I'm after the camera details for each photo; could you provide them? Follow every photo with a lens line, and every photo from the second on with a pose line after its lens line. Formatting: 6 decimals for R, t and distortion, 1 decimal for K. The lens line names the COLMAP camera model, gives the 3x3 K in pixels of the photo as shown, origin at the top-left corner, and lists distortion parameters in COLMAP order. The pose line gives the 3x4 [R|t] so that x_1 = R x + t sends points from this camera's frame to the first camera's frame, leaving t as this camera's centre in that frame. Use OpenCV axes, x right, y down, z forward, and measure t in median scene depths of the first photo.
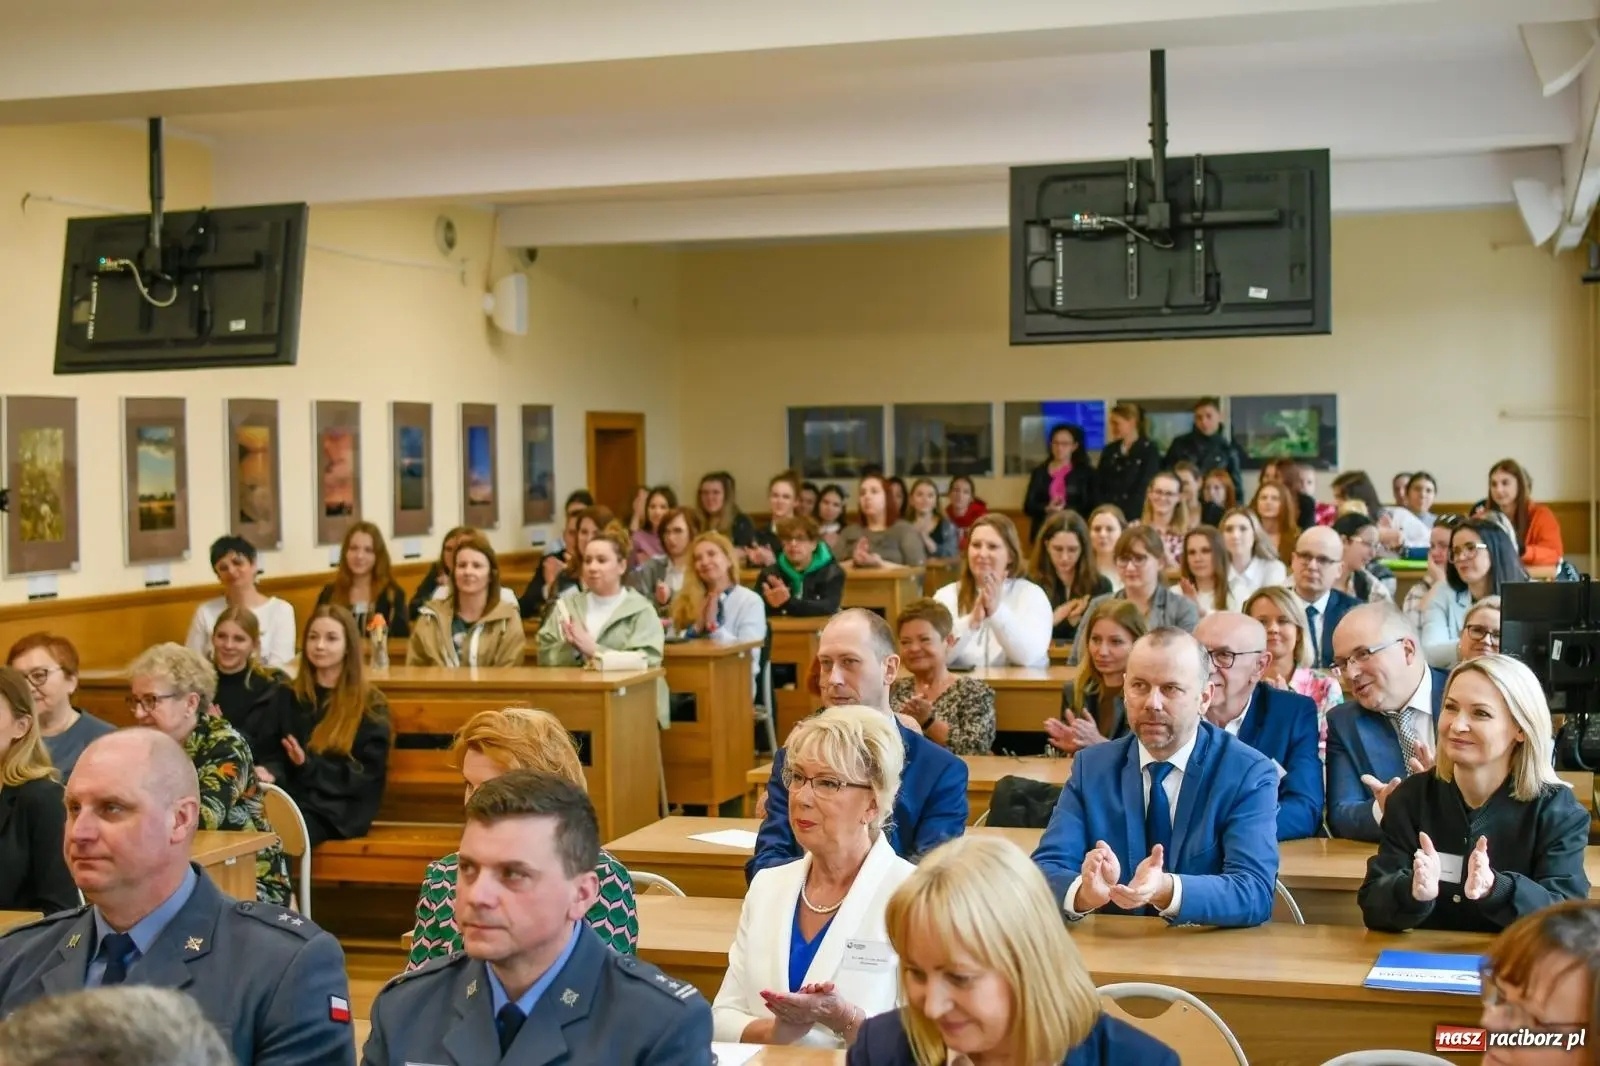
lens RADIAL K [[2466.2, 0, 801.1], [0, 2466.2, 538.8], [0, 0, 1]] dist [0.026991, 0.000000]
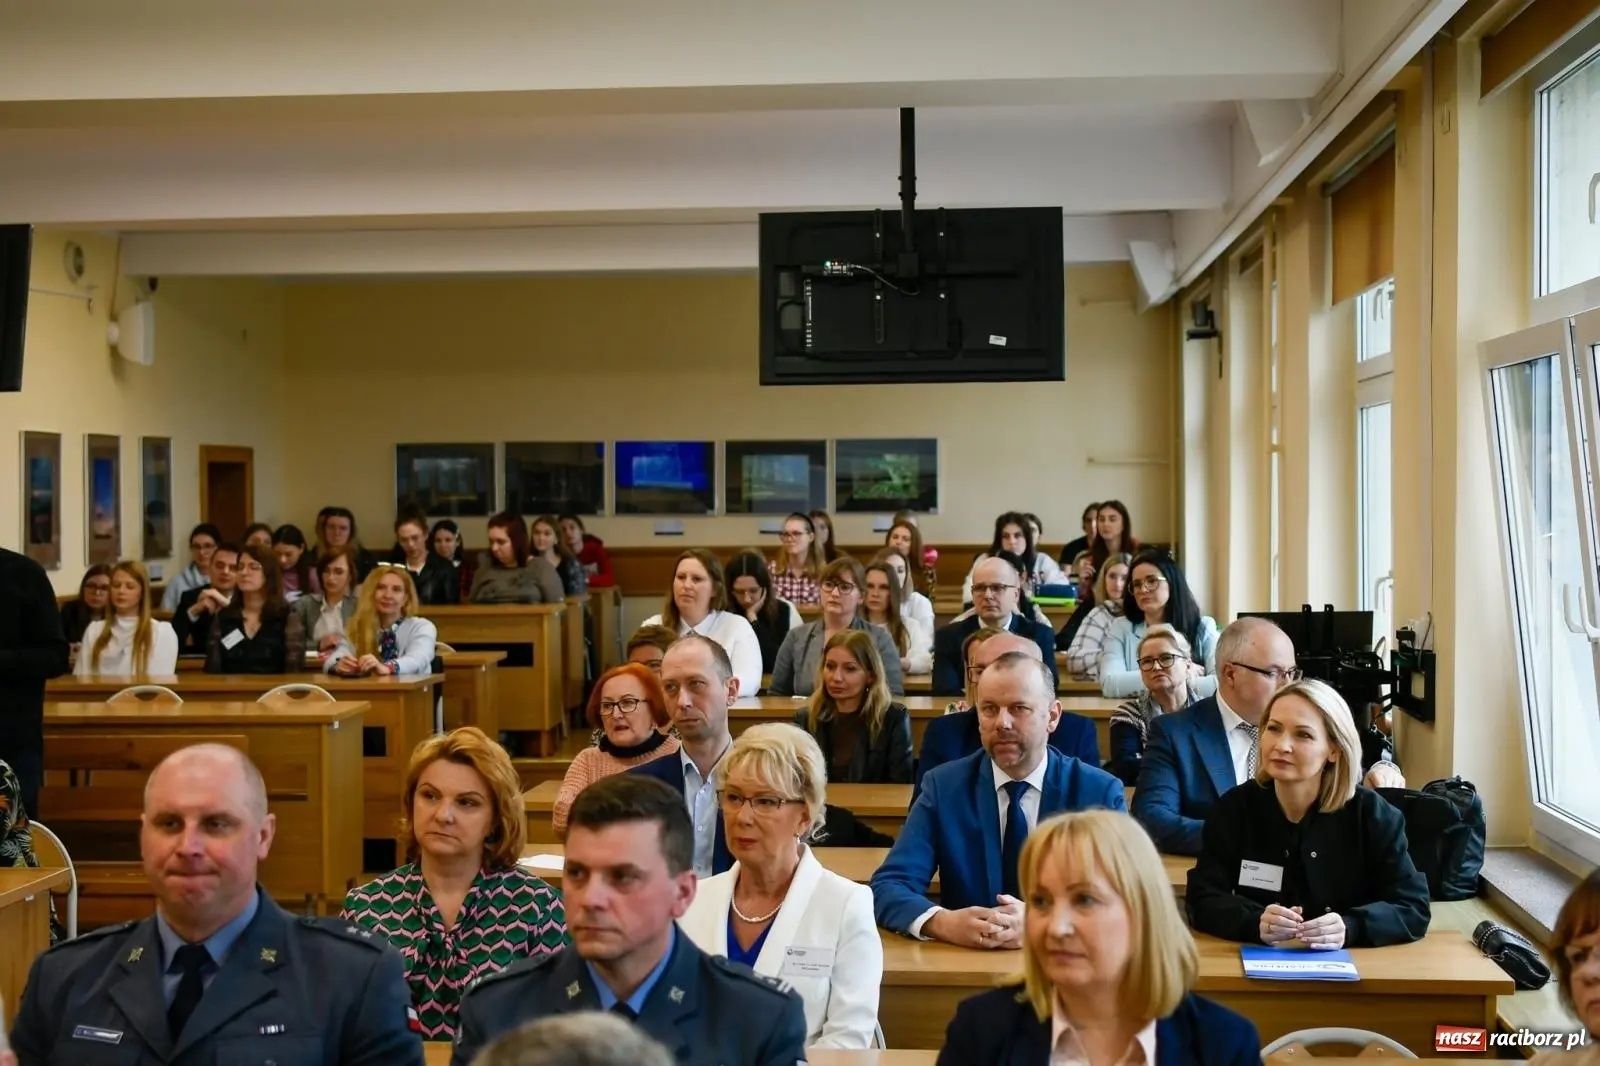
lens RADIAL K [[2466.2, 0, 796.9], [0, 2466.2, 536.0], [0, 0, 1]] dist [0.026991, 0.000000]
pose [[0.978869, 0.007034, 0.204365, -0.102360], [-0.003266, 0.999818, -0.018771, 0.004126], [-0.204460, 0.017707, 0.978715, -0.015829]]
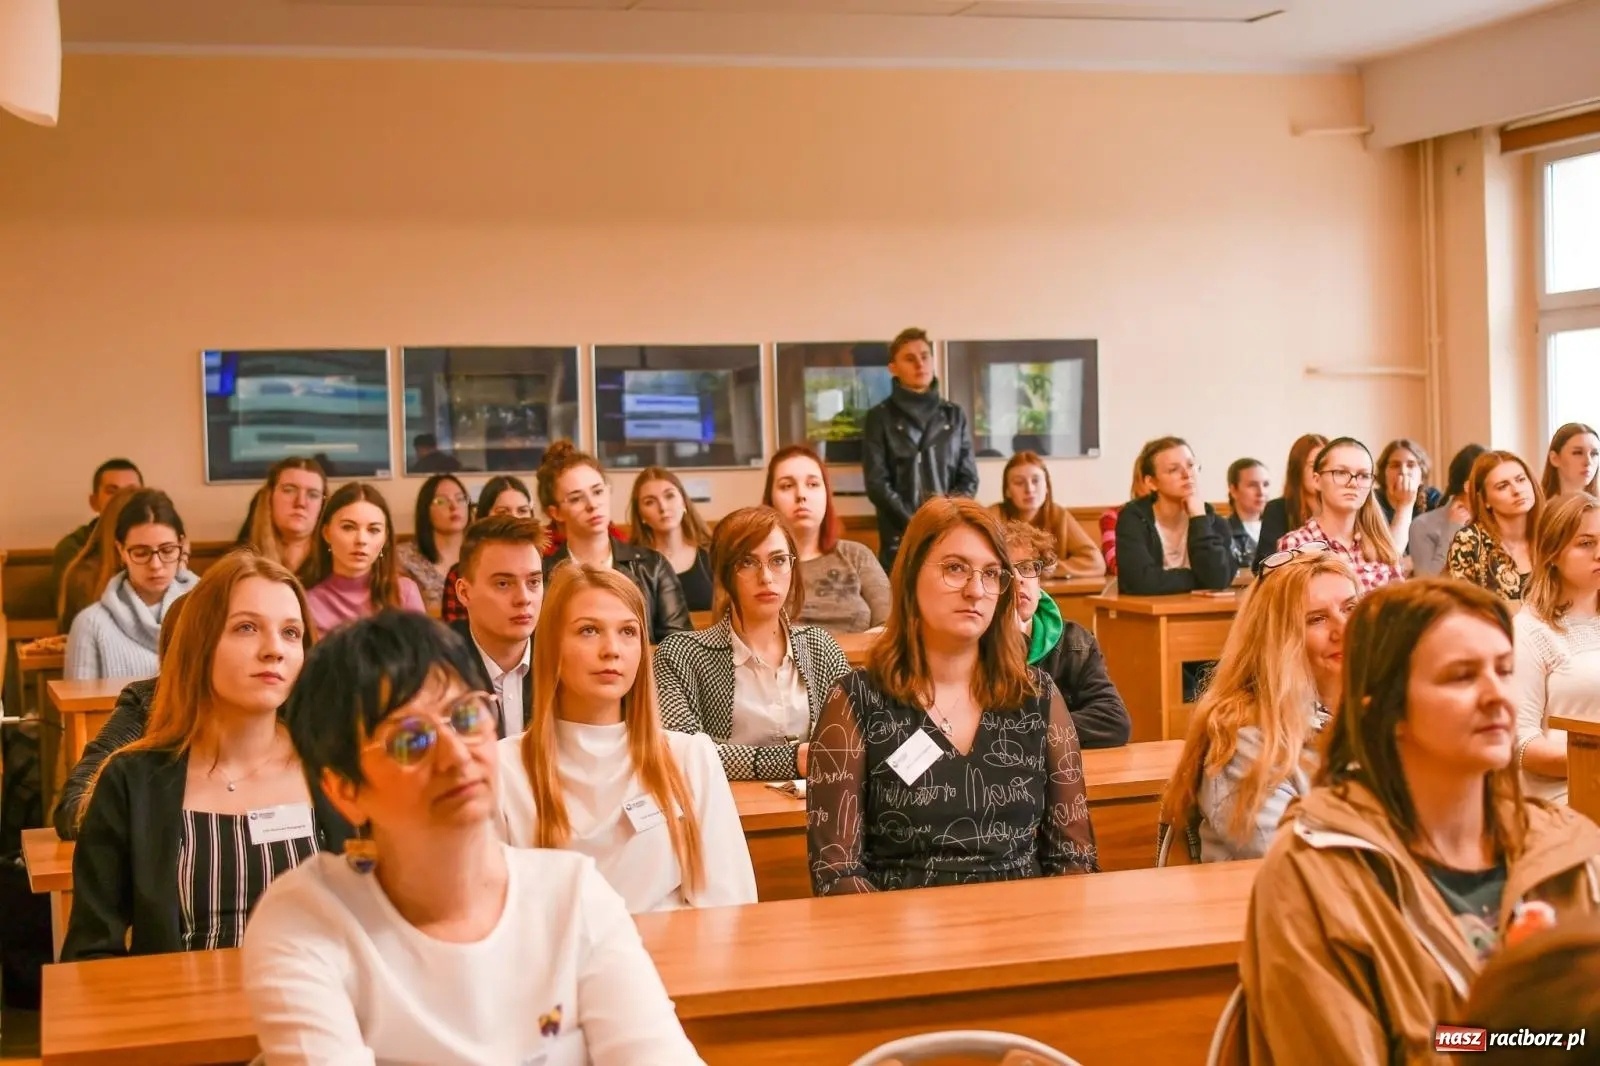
lens RADIAL K [[2466.2, 0, 799.3], [0, 2466.2, 540.6], [0, 0, 1]] dist [0.026991, 0.000000]
pose [[0.823098, -0.022903, 0.567437, -0.421657], [0.034326, 0.999366, -0.009455, -0.002997], [-0.566861, 0.027260, 0.823362, 0.959882]]
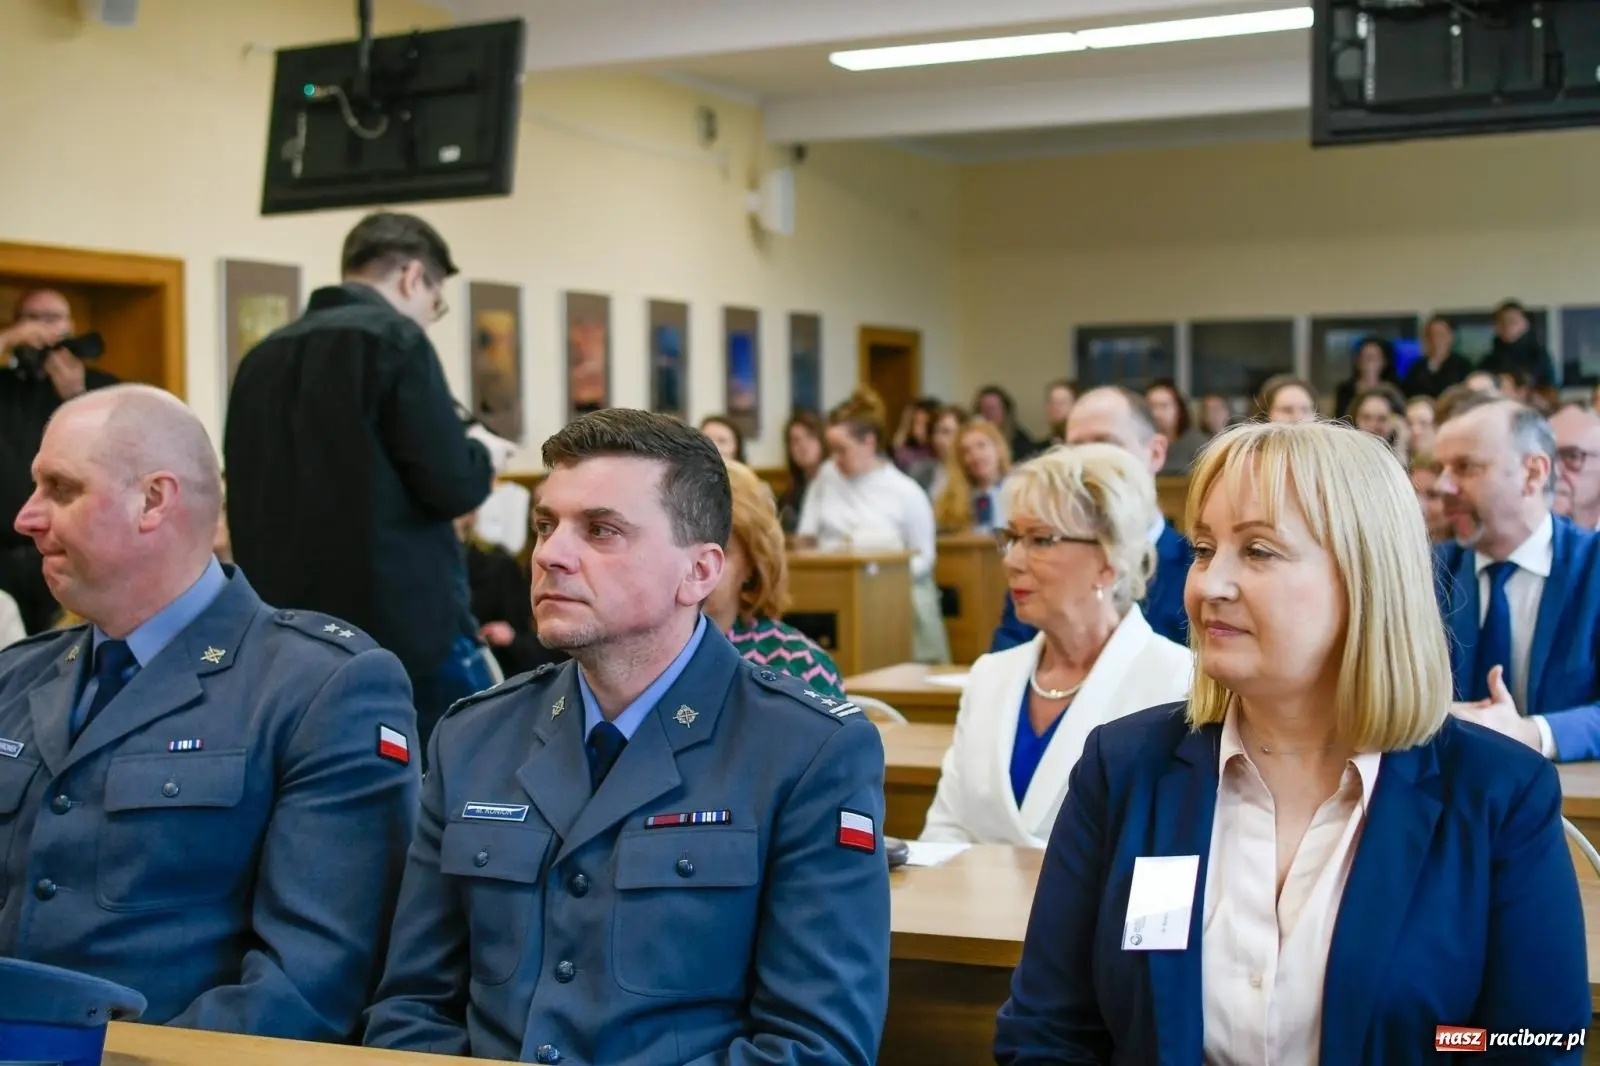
lens RADIAL K [[2466.2, 0, 822.4], [0, 2466.2, 561.5], [0, 0, 1]] dist [0.026991, 0.000000]
pose [[0.993525, 0.004846, -0.113512, 0.012466], [-0.003613, 0.999932, 0.011064, 0.052868], [0.113558, -0.010582, 0.993475, 0.109324]]
